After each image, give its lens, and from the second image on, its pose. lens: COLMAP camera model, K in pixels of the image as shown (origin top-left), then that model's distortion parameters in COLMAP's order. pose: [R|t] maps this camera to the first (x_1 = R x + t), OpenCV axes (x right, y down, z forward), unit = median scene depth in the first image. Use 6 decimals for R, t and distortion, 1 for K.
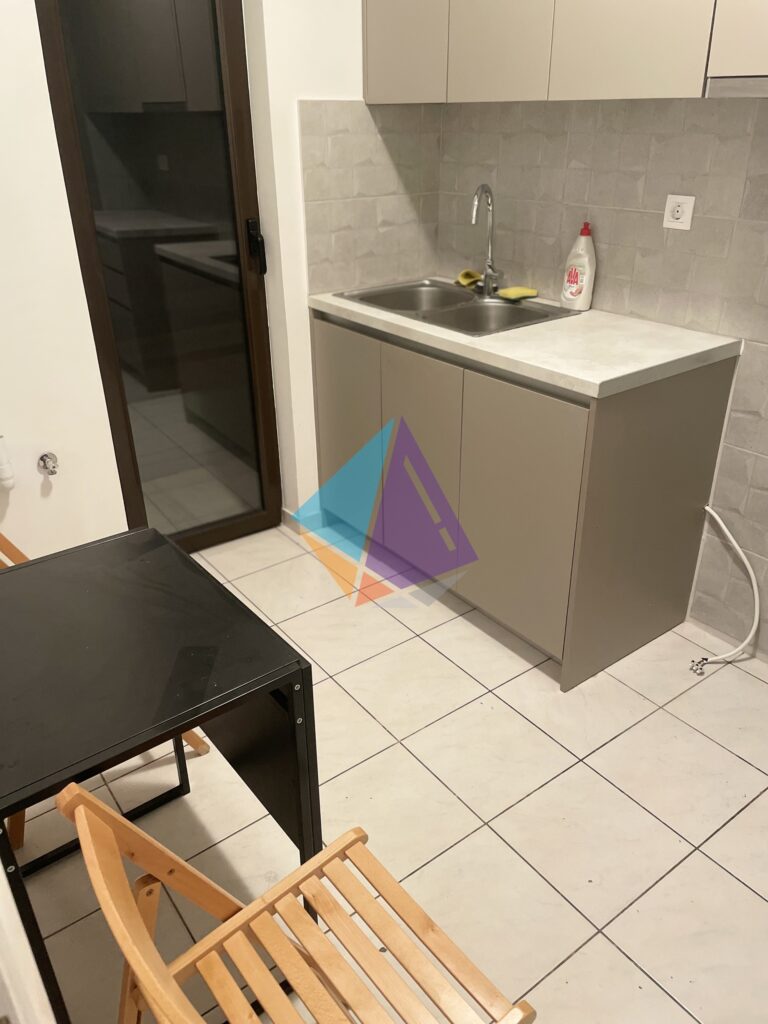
lens RADIAL K [[774.1, 0, 384.0], [0, 774.1, 512.0], [0, 0, 1]] dist [0.098627, -0.139197]
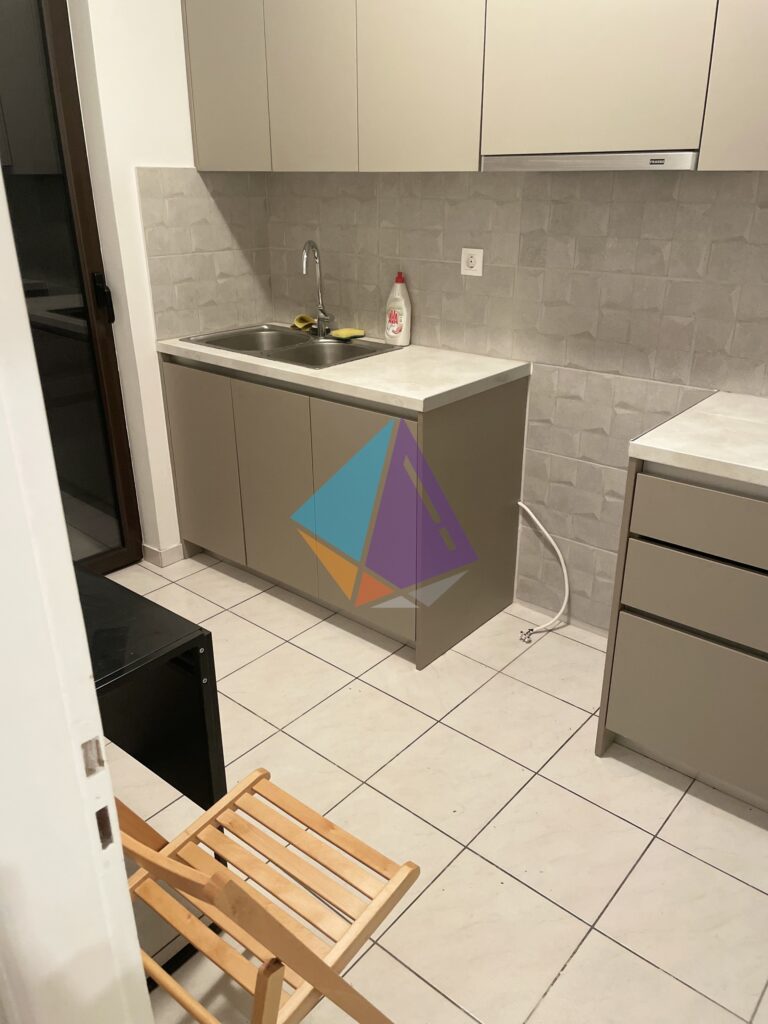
lens RADIAL K [[774.1, 0, 384.0], [0, 774.1, 512.0], [0, 0, 1]] dist [0.098627, -0.139197]
pose [[0.976006, -0.079433, 0.202736, -0.032292], [0.092374, 0.994194, -0.055176, 0.053177], [-0.197176, 0.072580, 0.977678, -0.118271]]
